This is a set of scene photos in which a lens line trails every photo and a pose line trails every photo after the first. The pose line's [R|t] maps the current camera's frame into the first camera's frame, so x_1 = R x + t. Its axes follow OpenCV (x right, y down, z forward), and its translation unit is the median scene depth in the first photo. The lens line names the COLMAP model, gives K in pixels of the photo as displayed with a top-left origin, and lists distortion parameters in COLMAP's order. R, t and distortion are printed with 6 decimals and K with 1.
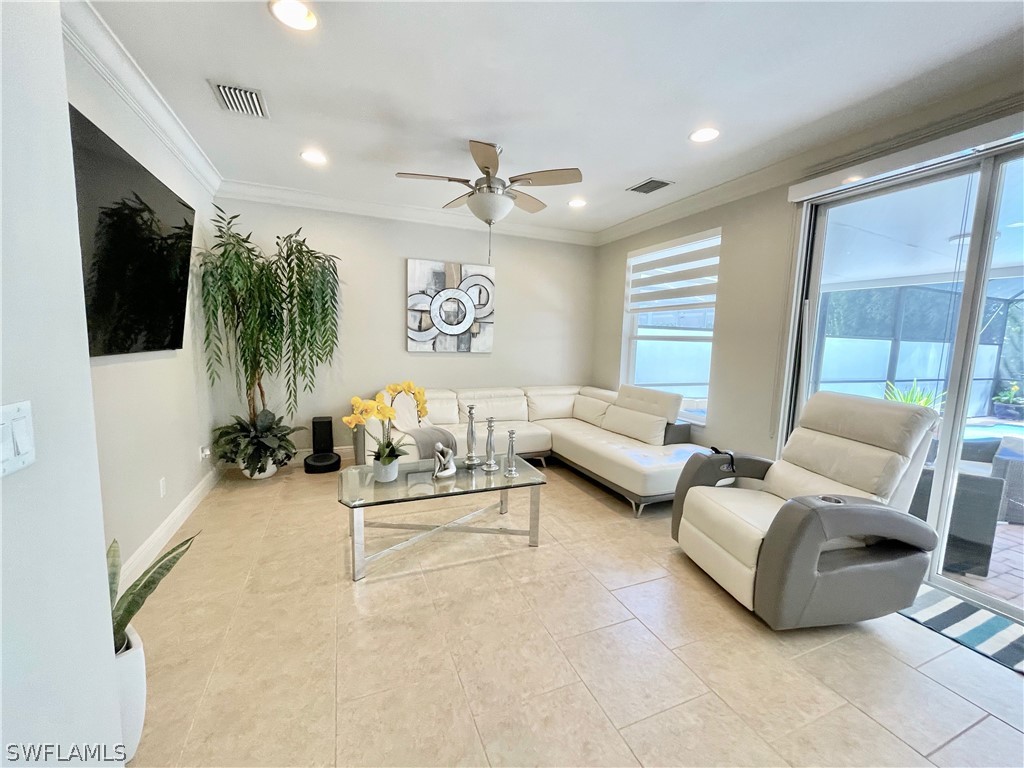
lens RADIAL K [[413.8, 0, 512.4], [0, 413.8, 384.2], [0, 0, 1]] dist [-0.003059, 0.000291]
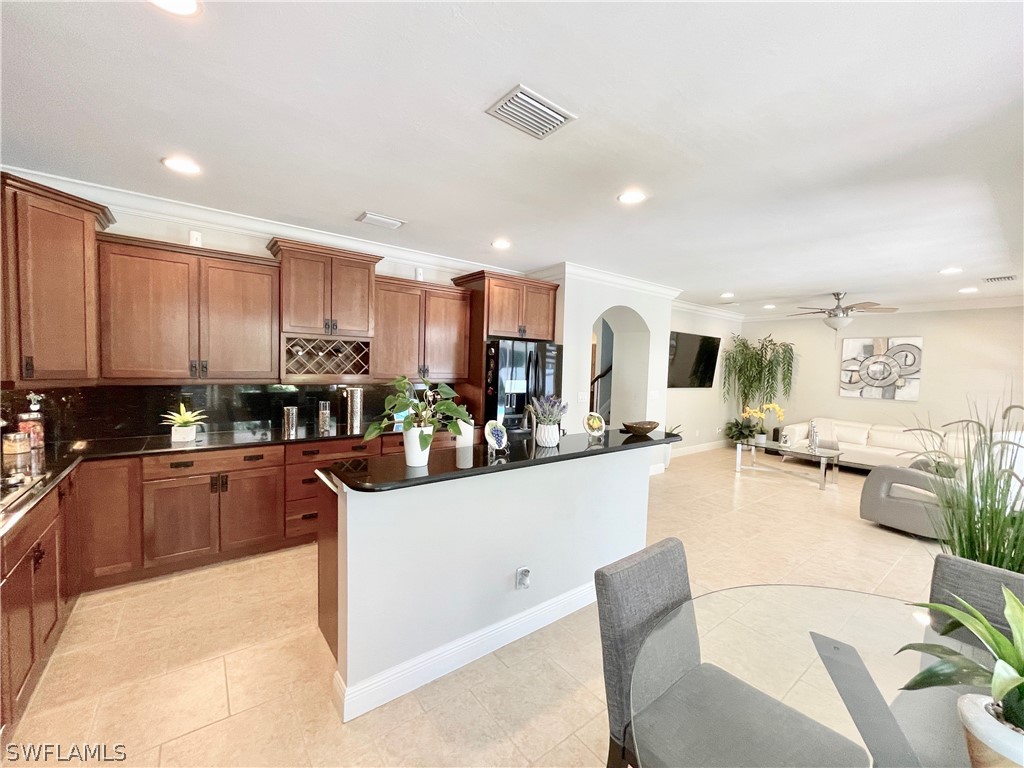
lens RADIAL K [[413.8, 0, 509.7], [0, 413.8, 384.0], [0, 0, 1]] dist [-0.003059, 0.000291]
pose [[0.253825, 0.026000, -0.966901, 0.974128], [-0.134370, 0.990894, -0.008629, 0.060331], [0.957871, 0.132112, 0.255007, -0.637284]]
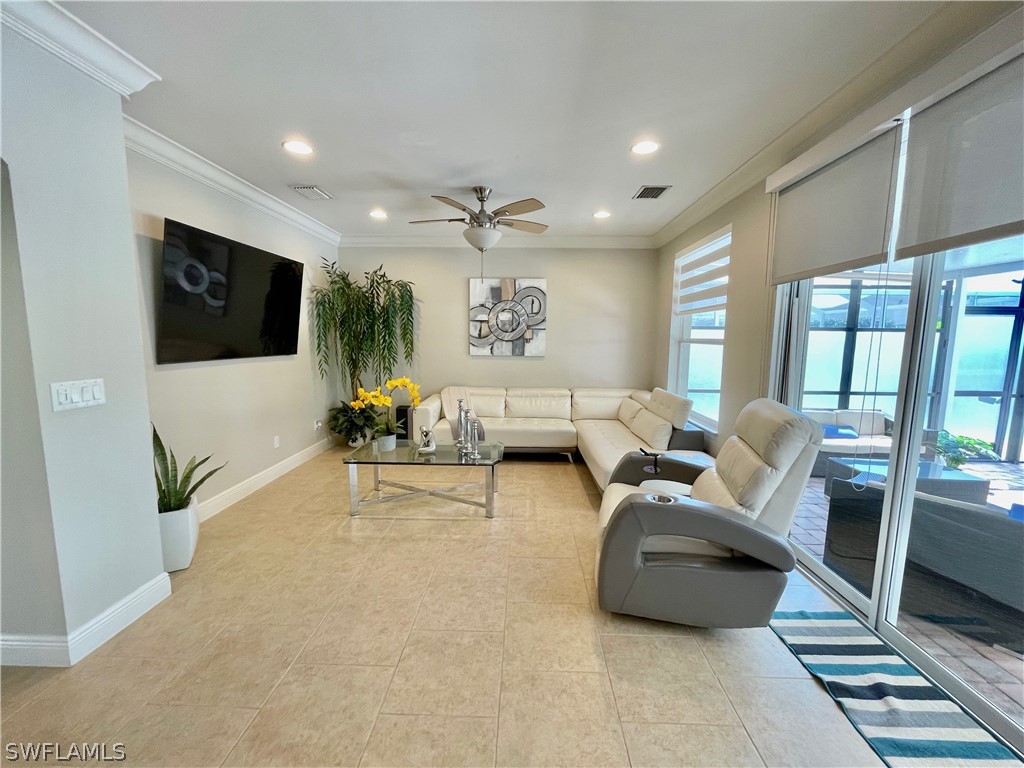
lens RADIAL K [[413.8, 0, 513.8], [0, 413.8, 383.0], [0, 0, 1]] dist [-0.003059, 0.000291]
pose [[0.912873, 0.026503, -0.407382, 0.360694], [-0.029766, 0.999555, -0.001673, -0.000306], [0.407157, 0.013654, 0.913256, -0.046293]]
